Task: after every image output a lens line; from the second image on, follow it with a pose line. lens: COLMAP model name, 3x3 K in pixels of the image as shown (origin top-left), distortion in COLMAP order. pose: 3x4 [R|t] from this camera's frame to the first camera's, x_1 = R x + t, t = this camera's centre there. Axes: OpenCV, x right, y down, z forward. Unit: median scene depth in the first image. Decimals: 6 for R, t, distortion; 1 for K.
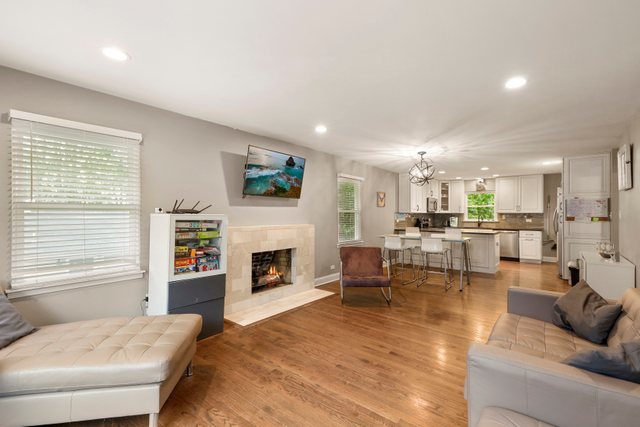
lens RADIAL K [[282.0, 0, 326.6], [0, 282.0, 209.0], [0, 0, 1]] dist [0.026115, -0.001087]
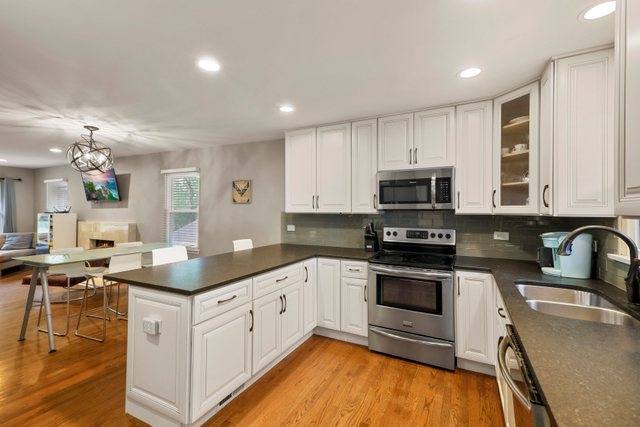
lens RADIAL K [[282.0, 0, 319.0], [0, 282.0, 208.3], [0, 0, 1]] dist [0.026115, -0.001087]
pose [[0.219422, -0.010776, -0.975571, 0.678666], [0.012839, 0.999884, -0.008157, 0.008538], [0.975546, -0.010735, 0.219535, 0.817882]]
